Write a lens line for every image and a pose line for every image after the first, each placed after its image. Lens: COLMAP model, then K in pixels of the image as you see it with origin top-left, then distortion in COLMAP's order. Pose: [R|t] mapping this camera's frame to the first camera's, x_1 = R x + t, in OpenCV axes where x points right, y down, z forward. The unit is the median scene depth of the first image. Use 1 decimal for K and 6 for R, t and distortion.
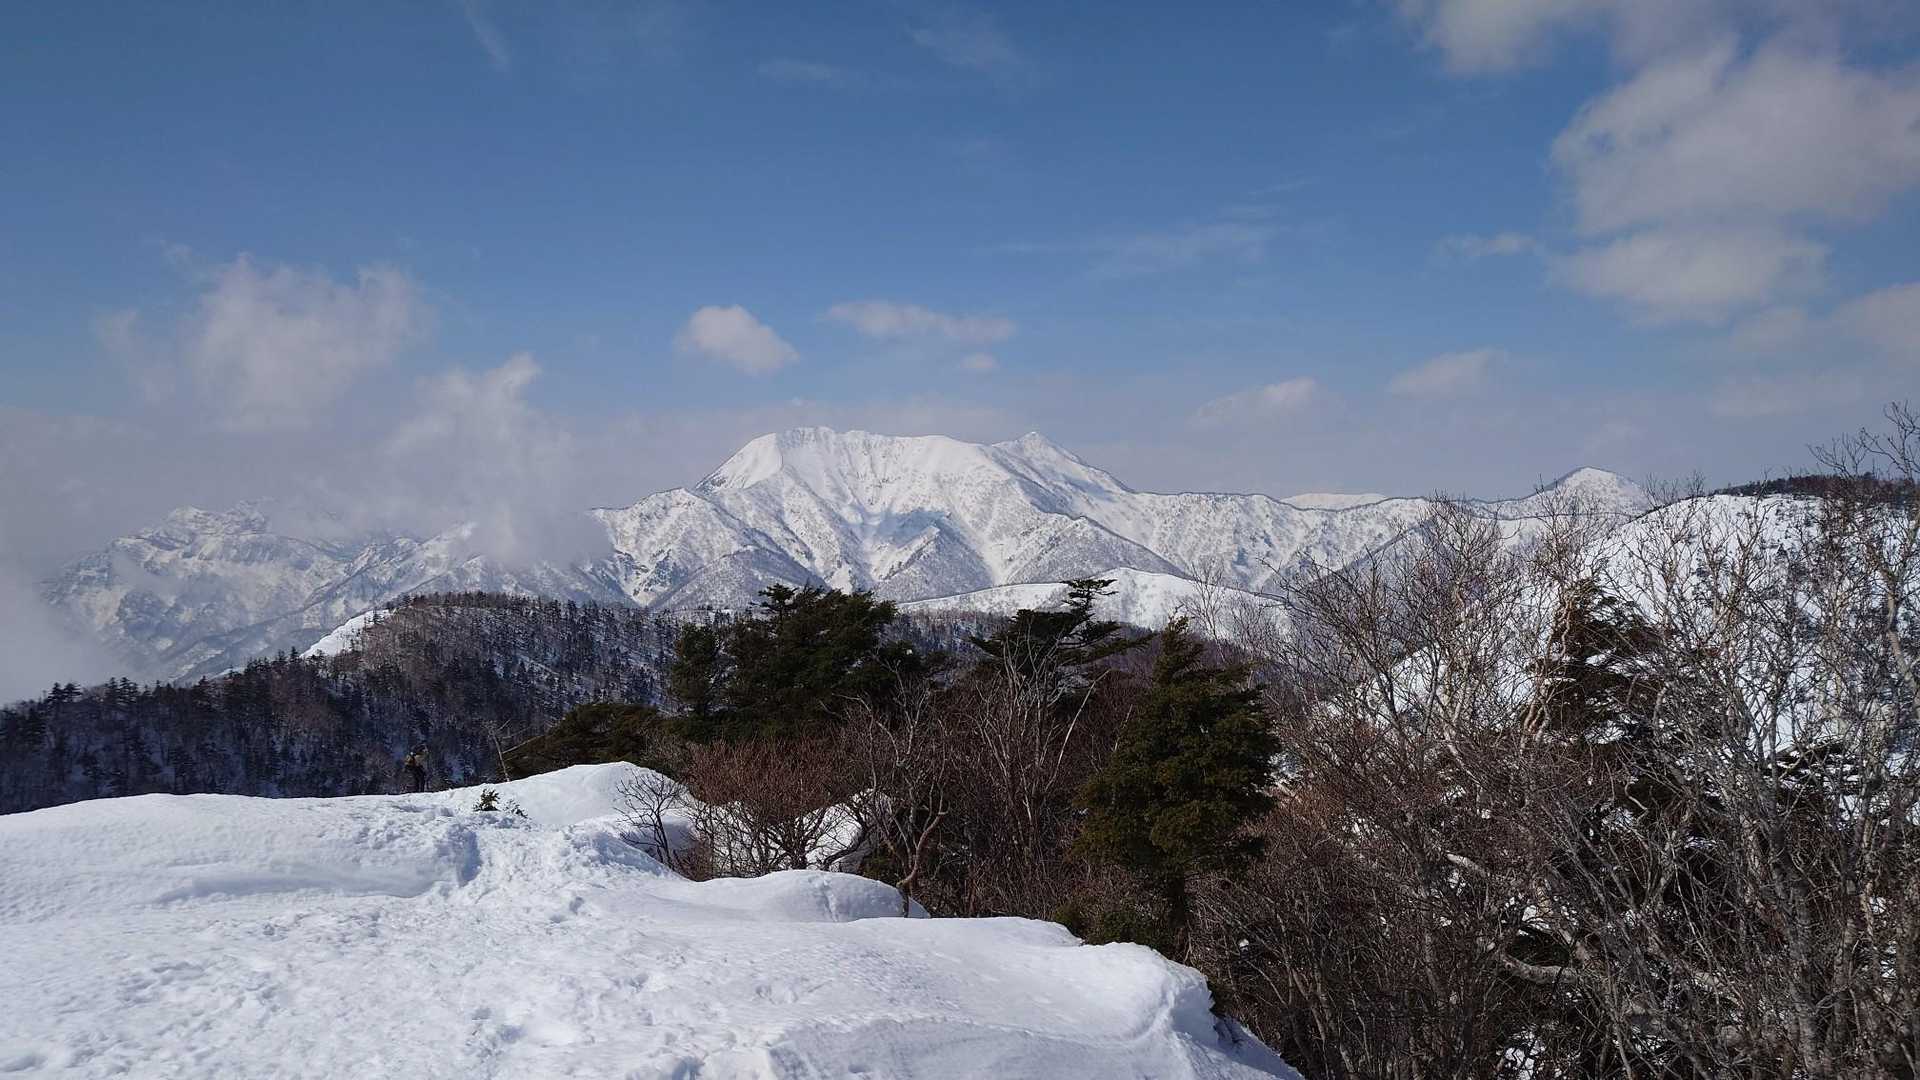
lens RADIAL K [[1367.4, 0, 975.5], [0, 1367.4, 535.9], [0, 0, 1]] dist [0.004719, 0.000611]
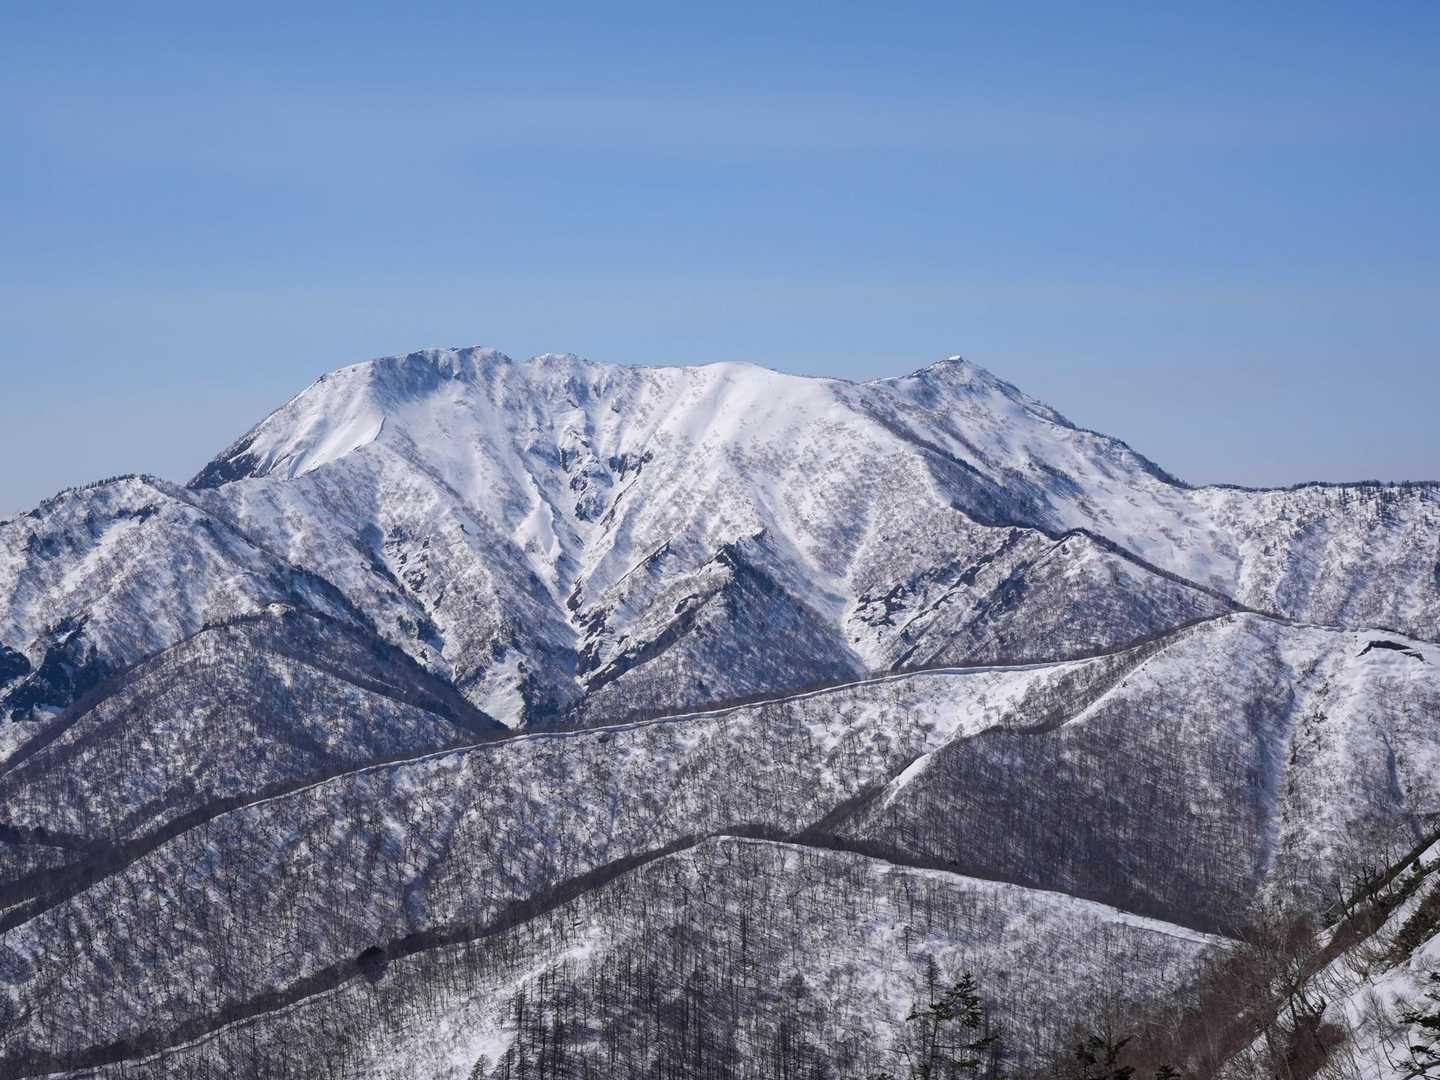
lens RADIAL K [[2506.3, 0, 719.4], [0, 2506.3, 398.4], [0, 0, 1]] dist [0.103236, -0.080811]
pose [[0.998778, -0.014277, -0.047314, 0.005641], [0.009744, 0.995459, -0.094687, 0.017218], [0.048451, 0.094110, 0.994382, 0.224465]]
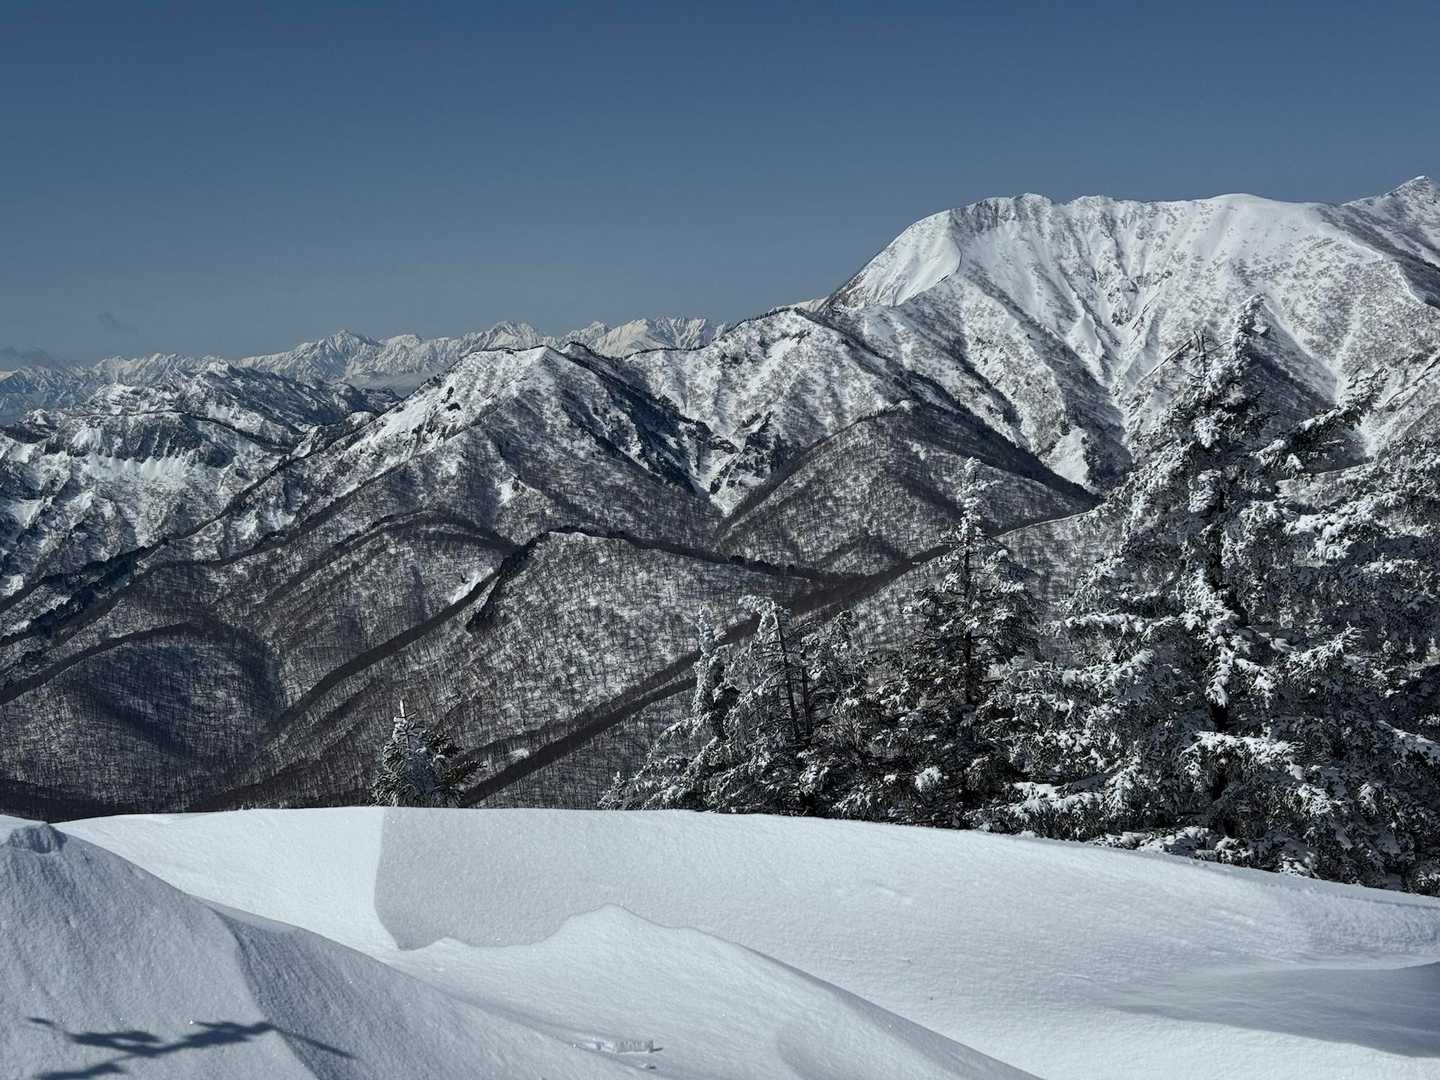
lens RADIAL K [[1958.5, 0, 724.0], [0, 1958.5, 536.8], [0, 0, 1]] dist [0.167124, -0.098383]
pose [[0.963482, -0.020606, -0.266979, -0.018520], [0.038596, 0.997310, 0.062311, 0.009162], [0.264977, -0.070340, 0.961686, 0.173532]]
